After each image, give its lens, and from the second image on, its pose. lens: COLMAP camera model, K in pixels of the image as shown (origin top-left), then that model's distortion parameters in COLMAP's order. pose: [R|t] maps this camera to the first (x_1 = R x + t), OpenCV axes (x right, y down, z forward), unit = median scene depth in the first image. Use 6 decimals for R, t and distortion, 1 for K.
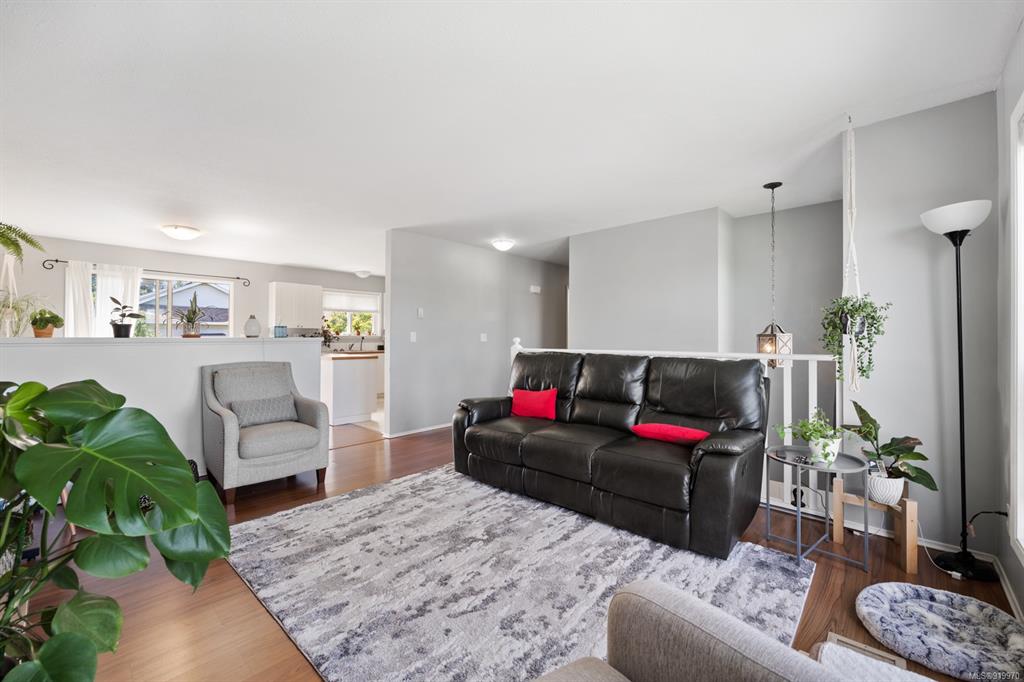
lens RADIAL K [[418.9, 0, 512.3], [0, 418.9, 339.3], [0, 0, 1]] dist [-0.003216, -0.000039]
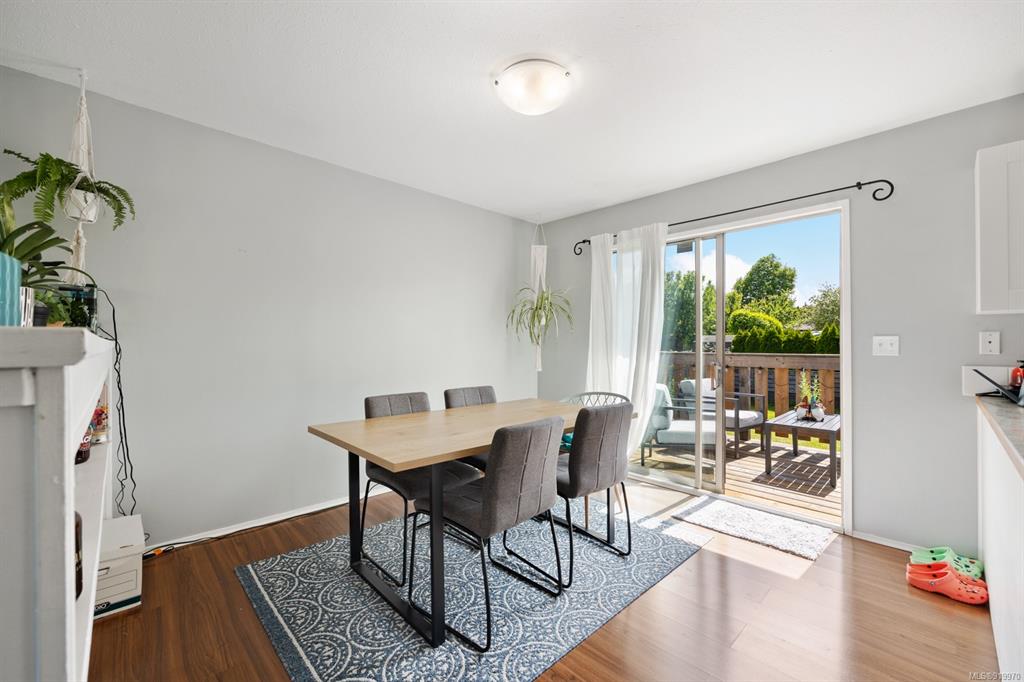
lens RADIAL K [[416.6, 0, 513.9], [0, 416.6, 340.0], [0, 0, 1]] dist [-0.000937, 0.000074]
pose [[-0.059634, -0.012639, -0.998140, -0.643077], [-0.007144, 0.999900, -0.012234, -0.008010], [0.998195, 0.006401, -0.059718, 1.695814]]
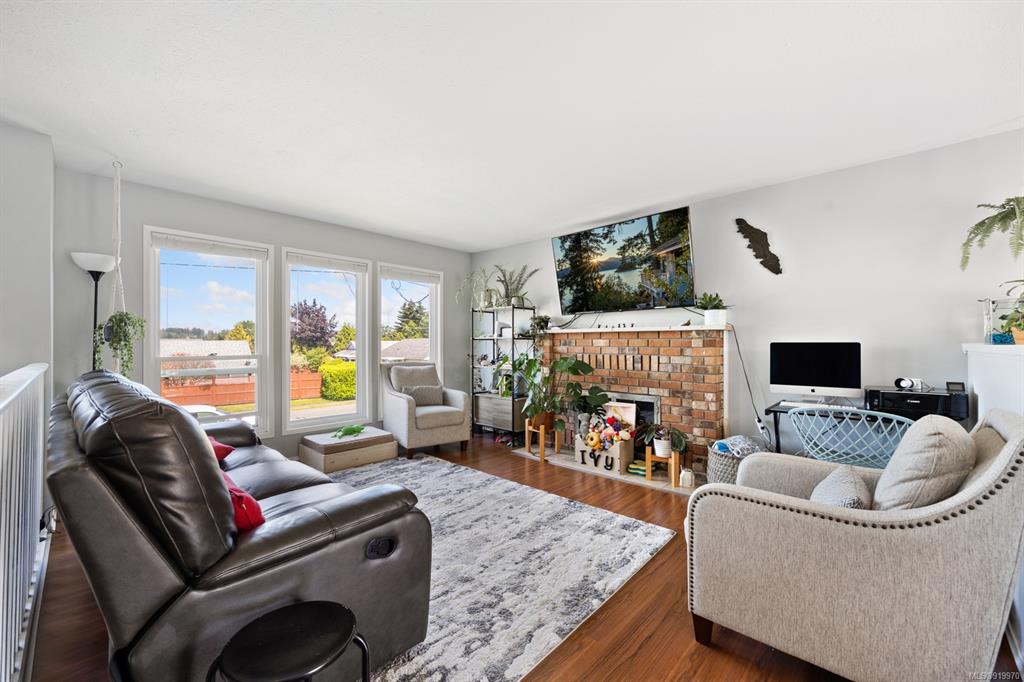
lens RADIAL K [[410.7, 0, 513.9], [0, 410.7, 341.5], [0, 0, 1]] dist [-0.000856, -0.000499]
pose [[-0.999999, -0.000240, 0.001333, -0.280506], [-0.000242, 0.999999, -0.001624, -0.007976], [-0.001333, -0.001624, -0.999998, 1.745236]]
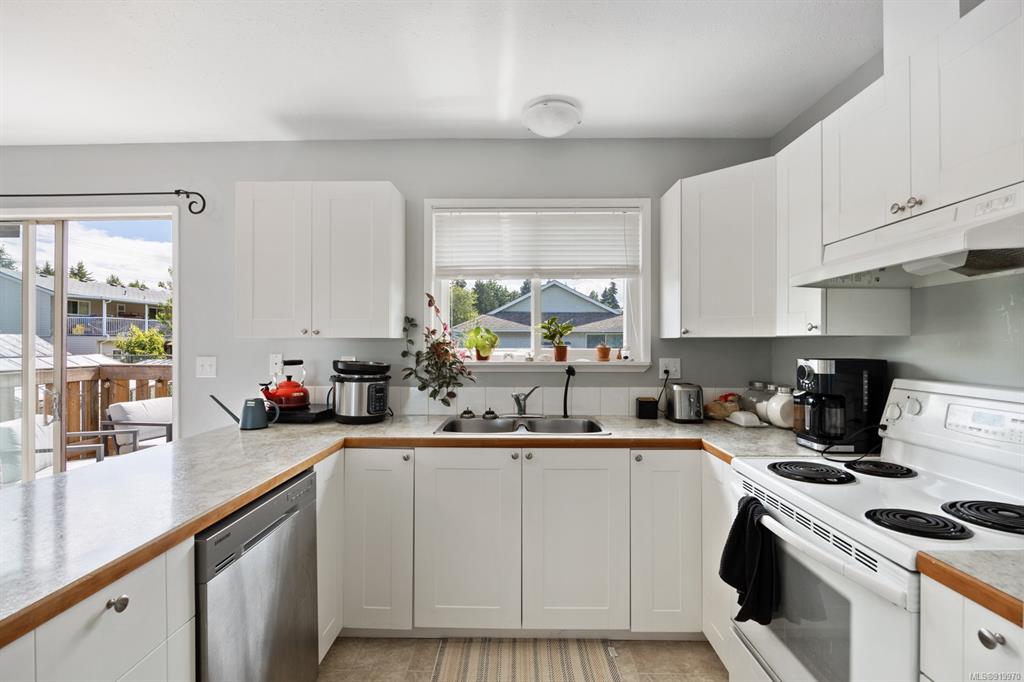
lens RADIAL K [[473.5, 0, 512.0], [0, 473.5, 341.0], [0, 0, 1]] dist [-0.003582, -0.000583]
pose [[0.664960, -0.004743, -0.746864, -0.451926], [-0.001863, 0.999966, -0.008010, -0.056904], [0.746877, 0.006718, 0.664929, 2.232095]]
